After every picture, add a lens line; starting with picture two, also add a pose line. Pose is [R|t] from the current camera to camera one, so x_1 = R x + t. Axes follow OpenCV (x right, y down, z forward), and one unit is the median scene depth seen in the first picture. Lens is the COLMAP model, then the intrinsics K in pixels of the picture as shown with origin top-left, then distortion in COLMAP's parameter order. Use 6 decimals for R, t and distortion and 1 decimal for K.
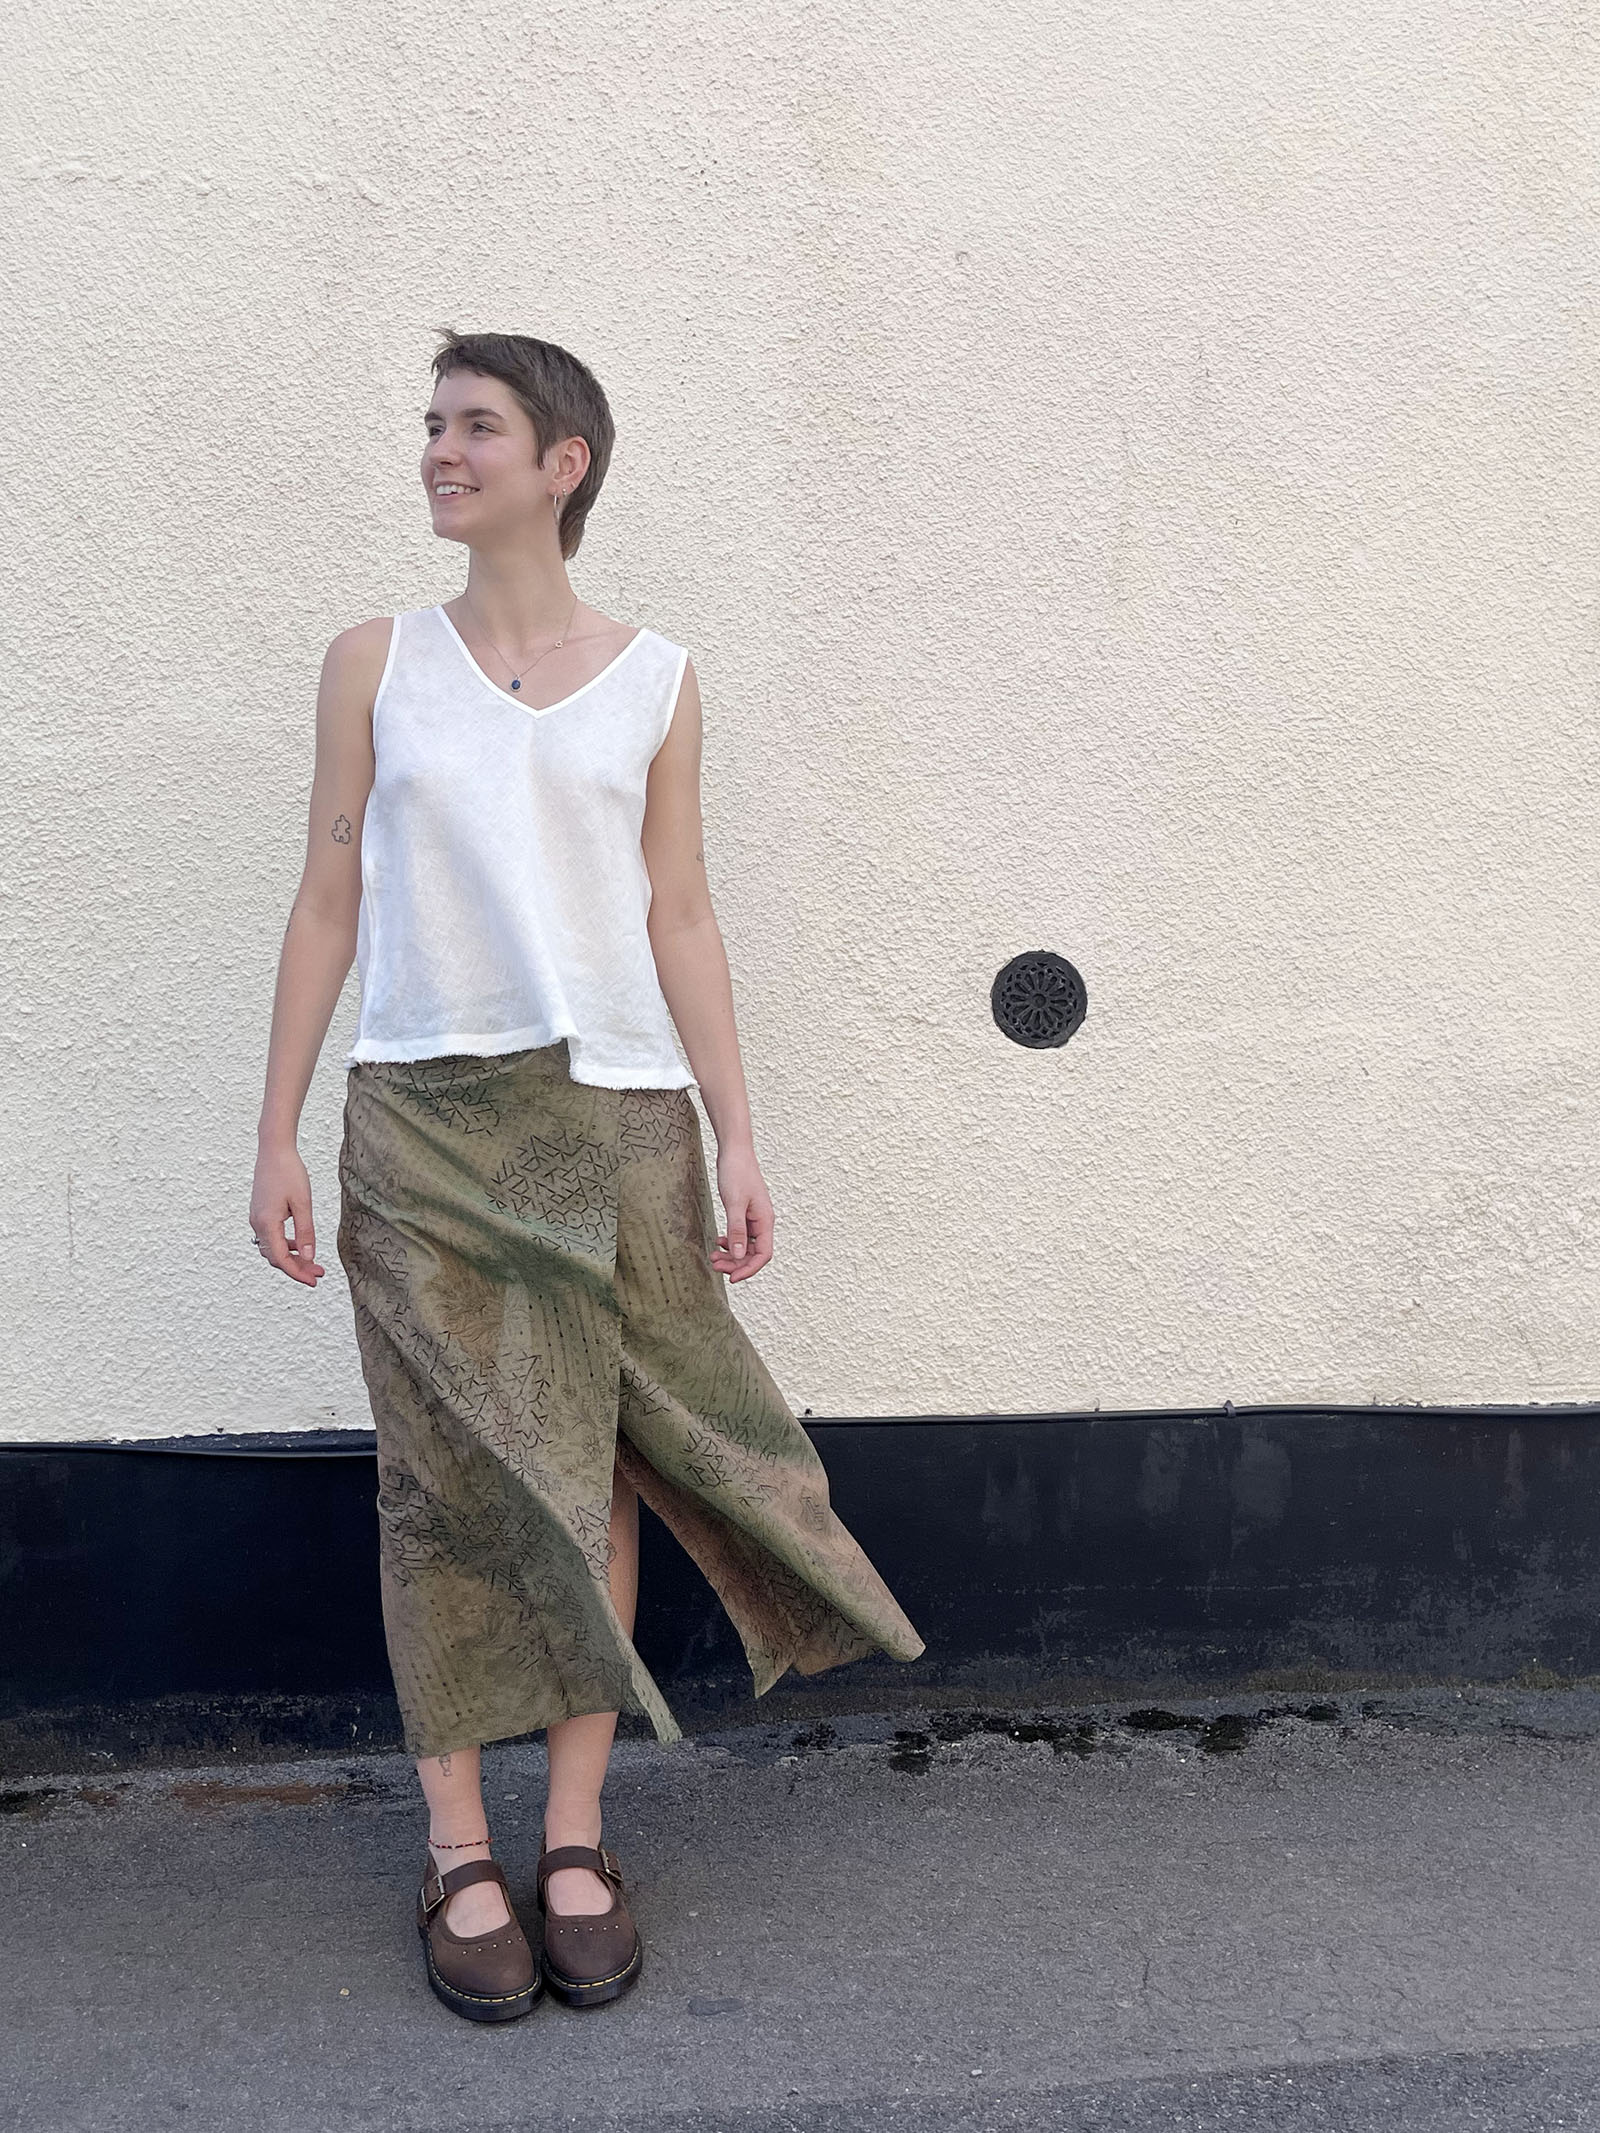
lens RADIAL K [[2375.3, 0, 716.8], [0, 2375.3, 1067.5], [0, 0, 1]] dist [0.084925, -0.145121]
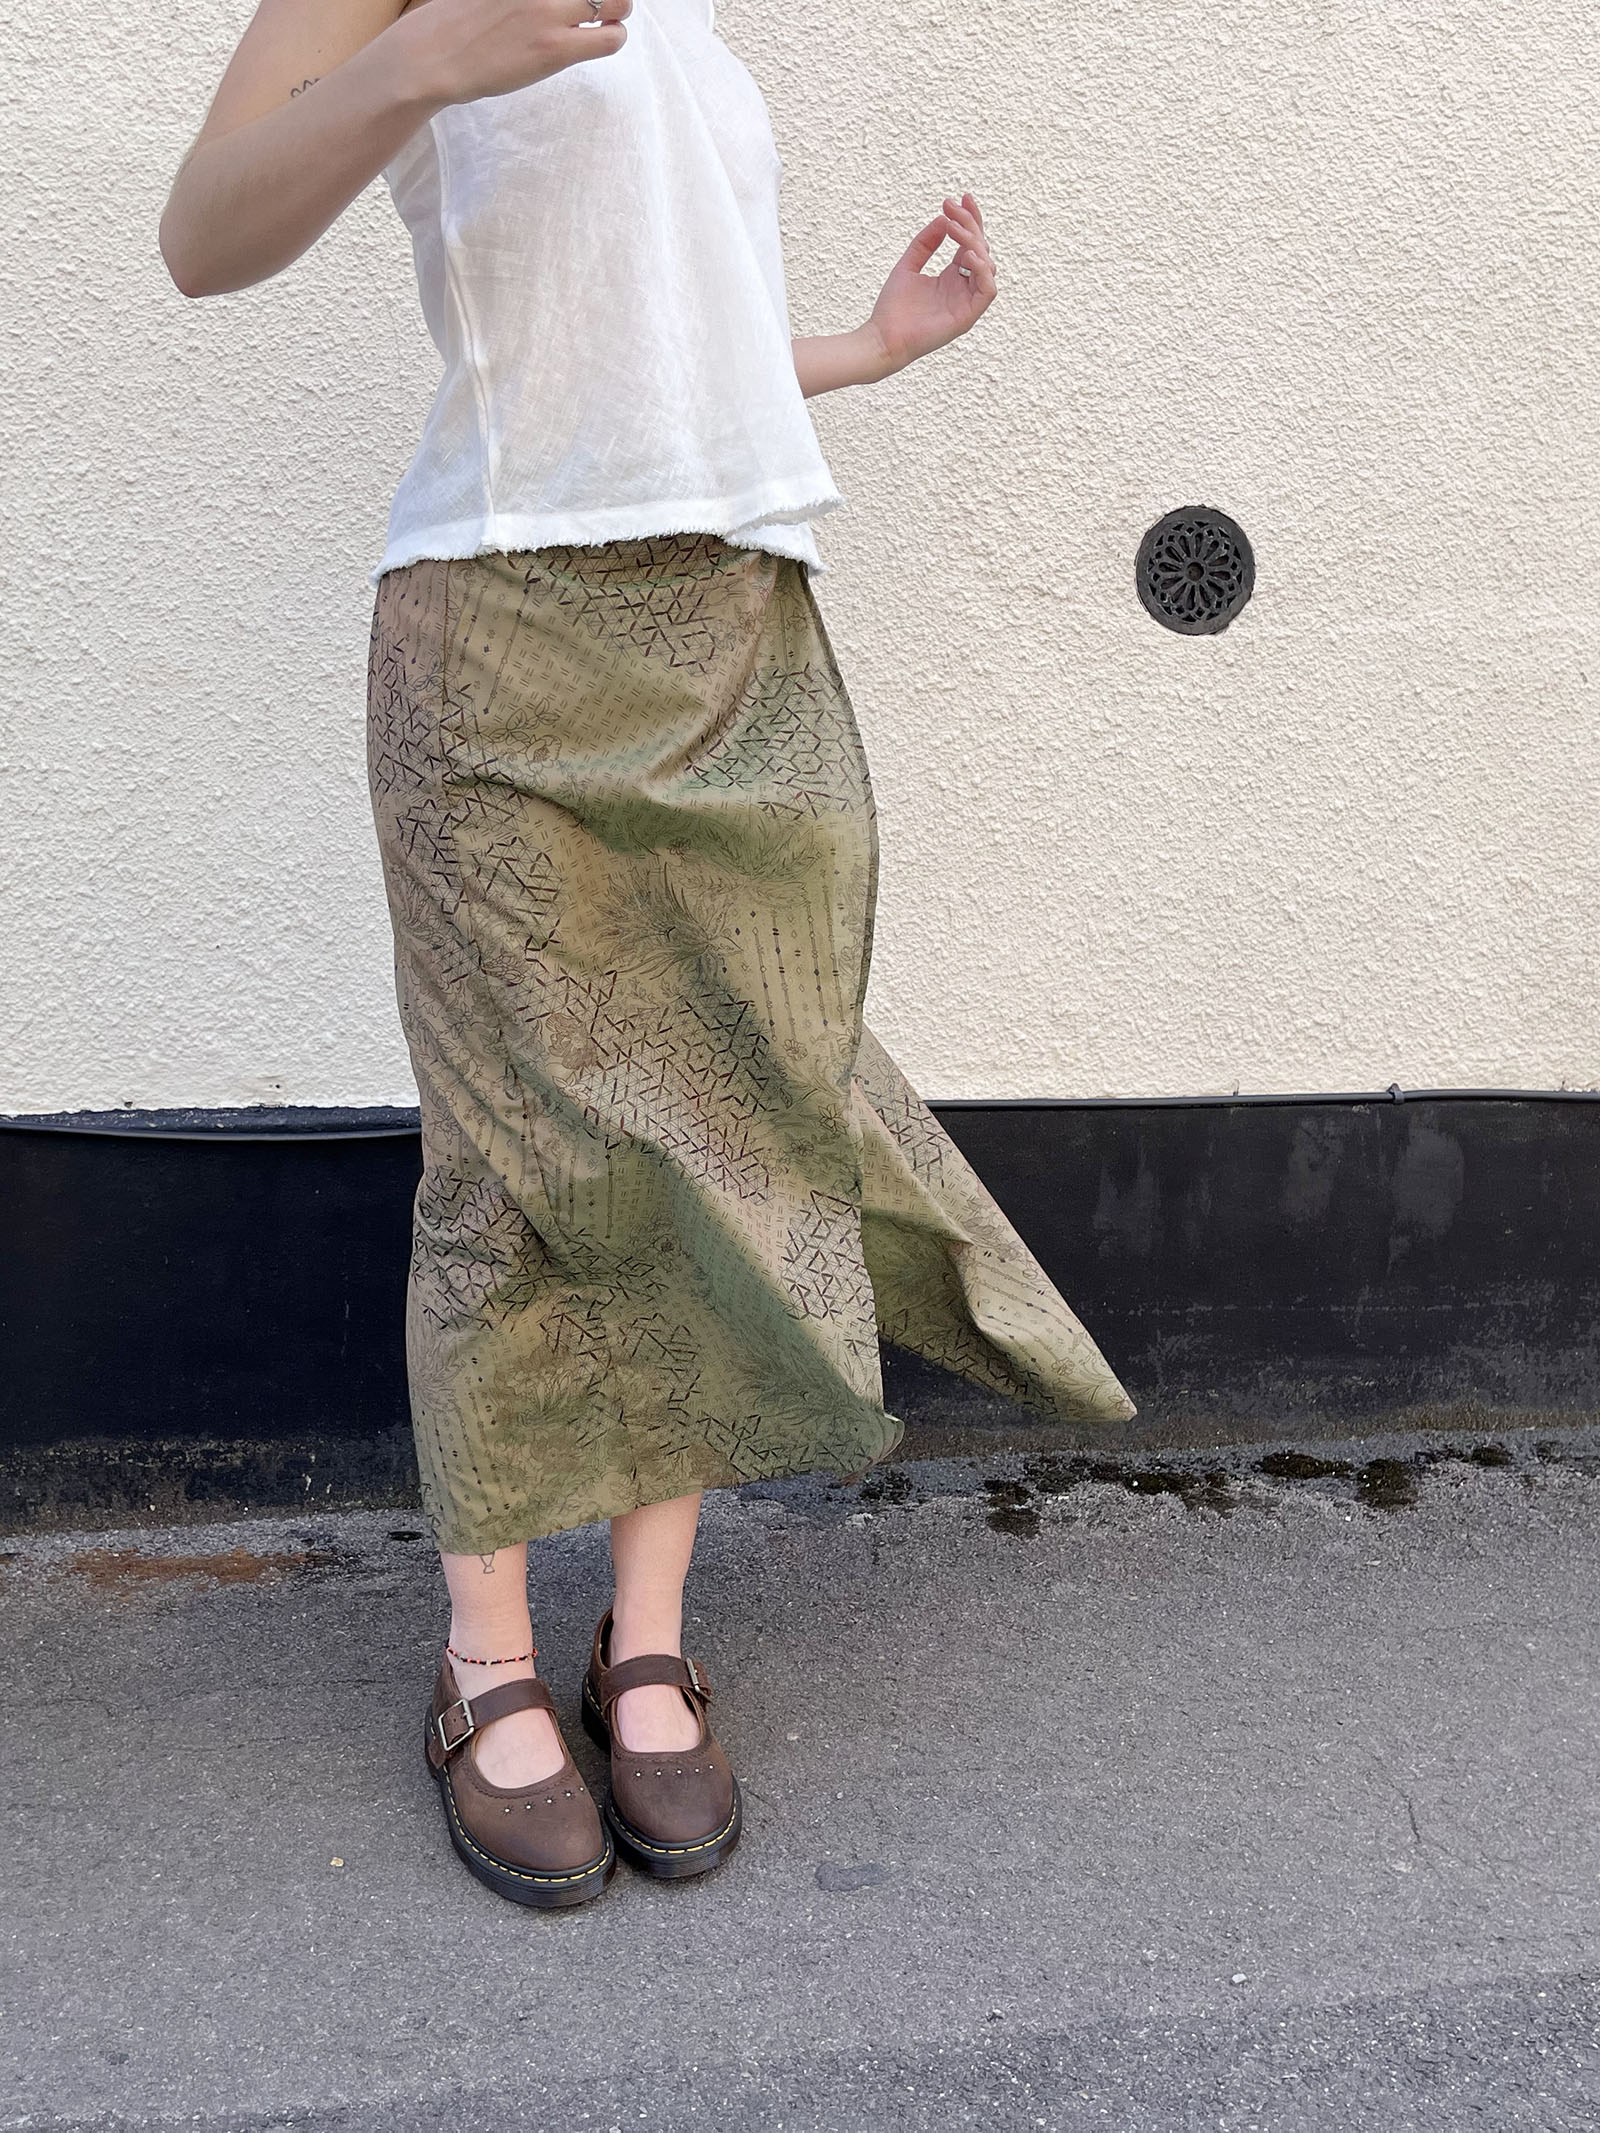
lens RADIAL K [[2211.7, 0, 751.1], [0, 2211.7, 1074.3], [0, 0, 1]] dist [0.064661, -0.070543]
pose [[0.995229, 0.013047, 0.096686, -0.077327], [-0.024850, 0.992232, 0.121896, 0.049958], [-0.094344, -0.123717, 0.987822, 0.275332]]
